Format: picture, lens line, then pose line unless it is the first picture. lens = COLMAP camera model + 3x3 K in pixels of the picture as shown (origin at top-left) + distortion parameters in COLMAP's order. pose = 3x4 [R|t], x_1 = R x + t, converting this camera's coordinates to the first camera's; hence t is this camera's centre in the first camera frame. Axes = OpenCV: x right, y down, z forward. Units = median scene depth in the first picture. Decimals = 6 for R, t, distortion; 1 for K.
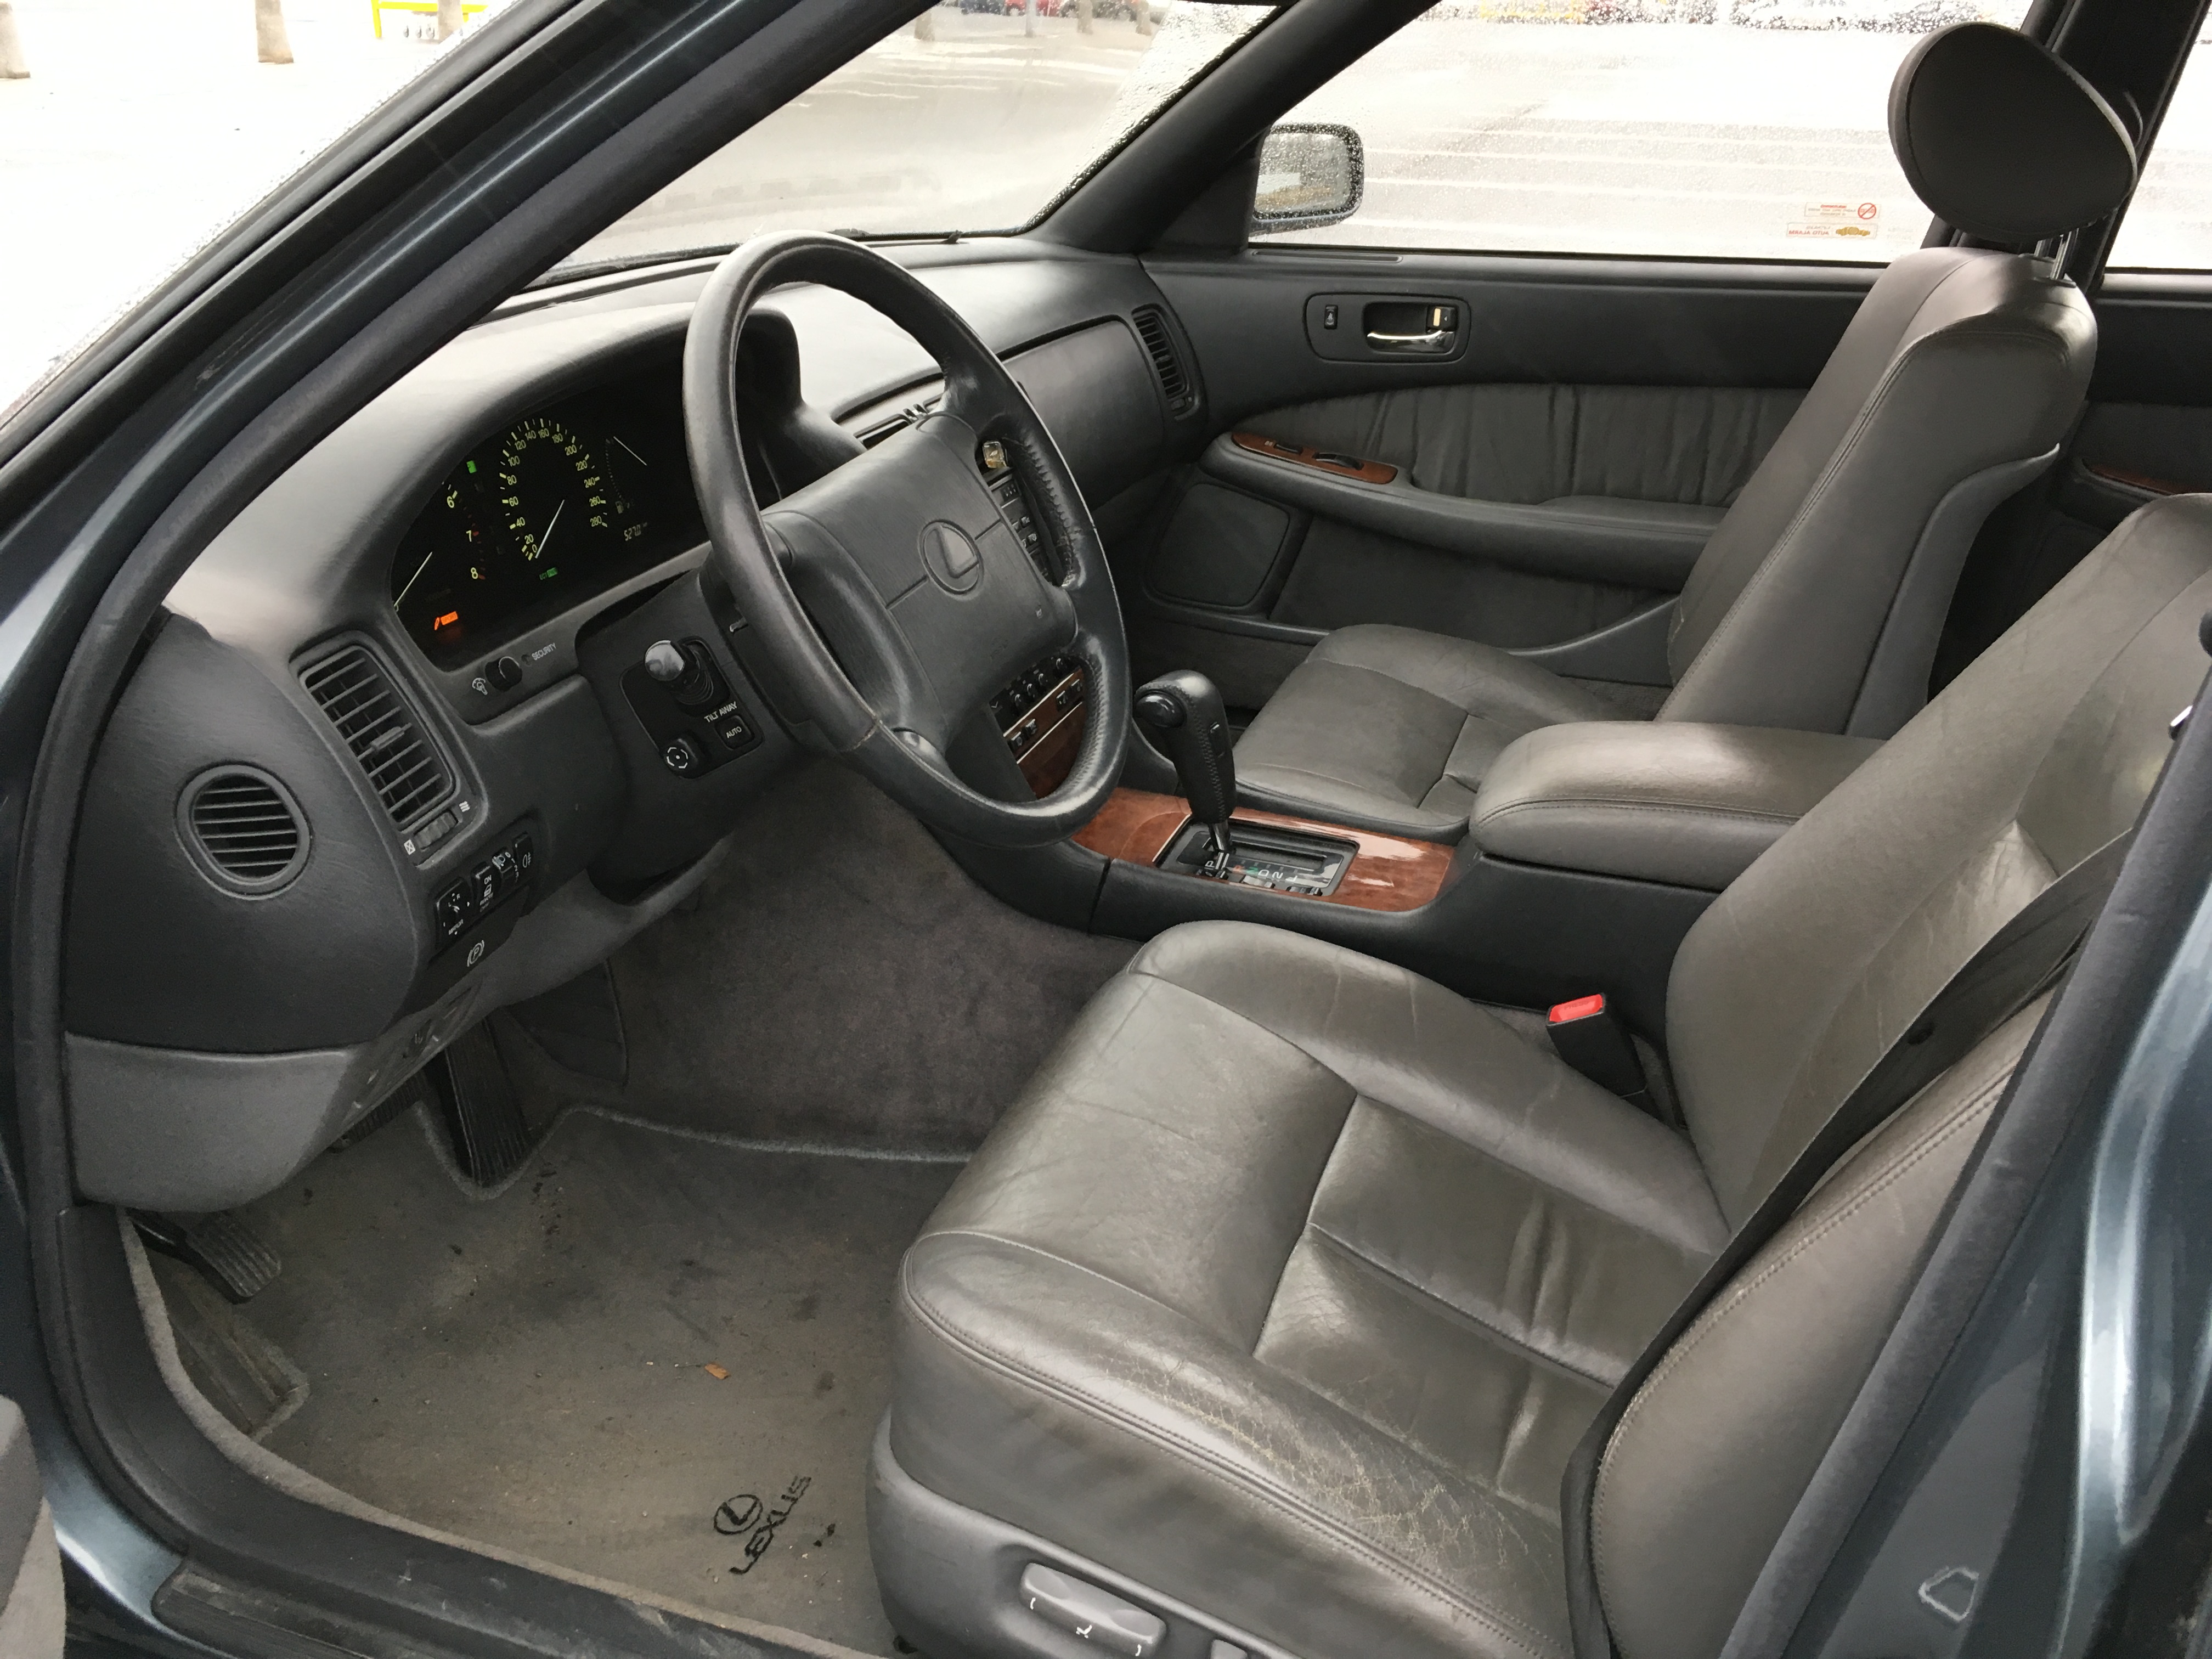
lens RADIAL K [[1819.3, 0, 1106.0], [0, 1819.3, 829.5], [0, 0, 1]] dist [0.053615, -0.076630]
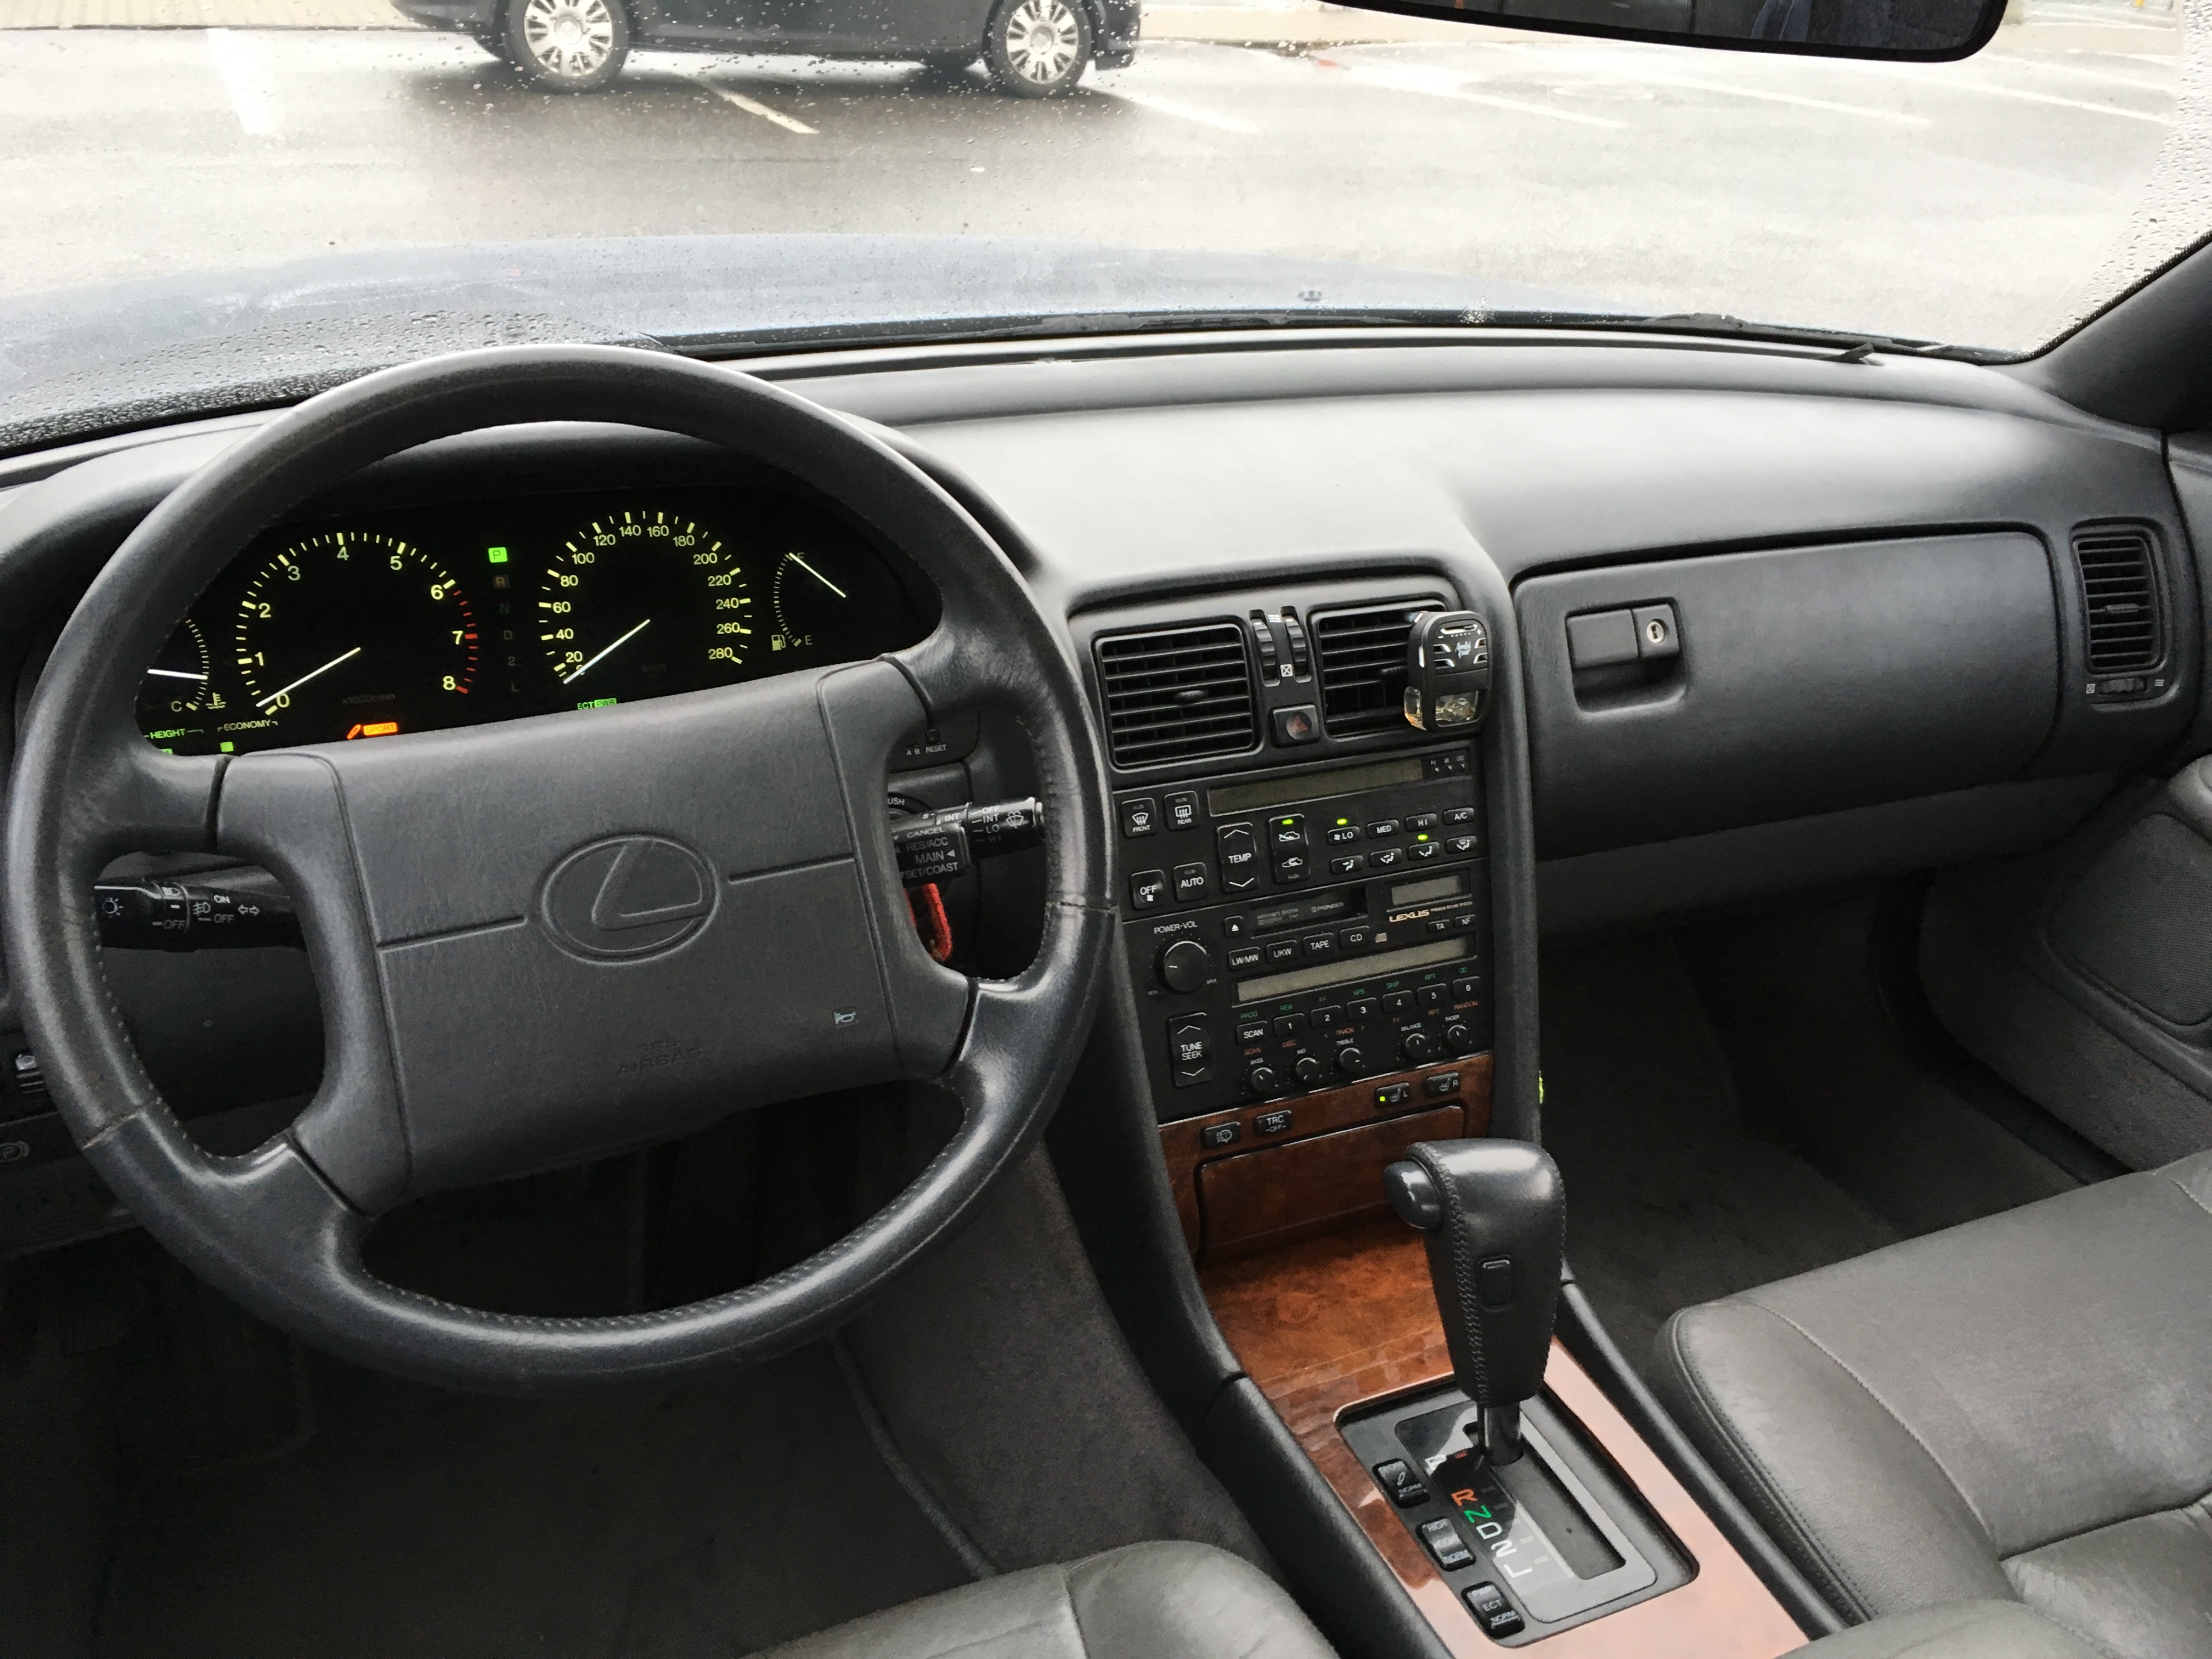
lens RADIAL K [[1819.3, 0, 1106.0], [0, 1819.3, 829.5], [0, 0, 1]] dist [0.053615, -0.076630]
pose [[0.685319, 0.333454, -0.647415, 0.363289], [-0.331654, 0.934376, 0.130182, -0.260194], [0.648339, 0.125502, 0.750937, 0.553695]]
